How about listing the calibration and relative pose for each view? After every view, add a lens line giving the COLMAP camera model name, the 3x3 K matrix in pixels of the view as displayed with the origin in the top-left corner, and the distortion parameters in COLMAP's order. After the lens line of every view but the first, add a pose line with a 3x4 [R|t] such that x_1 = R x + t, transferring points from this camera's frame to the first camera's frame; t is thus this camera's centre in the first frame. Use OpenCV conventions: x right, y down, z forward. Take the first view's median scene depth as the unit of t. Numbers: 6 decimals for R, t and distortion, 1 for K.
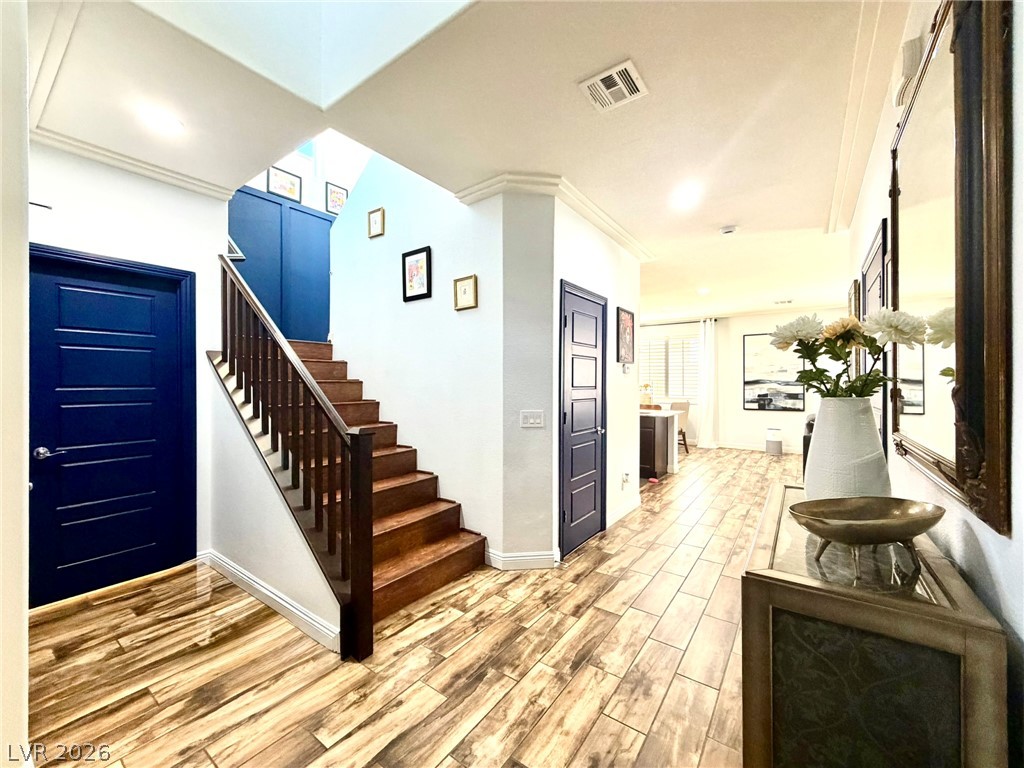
lens RADIAL K [[417.2, 0, 504.7], [0, 417.2, 385.5], [0, 0, 1]] dist [0.000473, 0.000091]
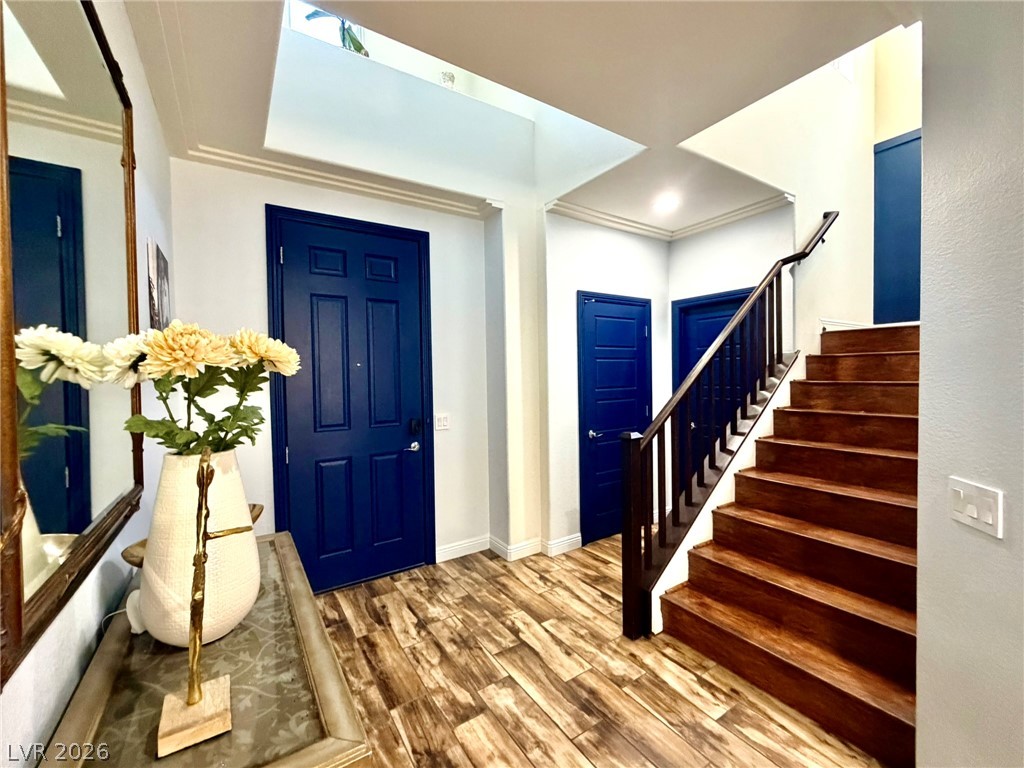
lens RADIAL K [[417.2, 0, 504.7], [0, 417.2, 385.5], [0, 0, 1]] dist [0.000473, 0.000091]
pose [[-0.363726, 0.030568, -0.931004, 0.880703], [0.014056, 0.999528, 0.027326, -0.065822], [0.931400, -0.003147, -0.363984, 1.191165]]
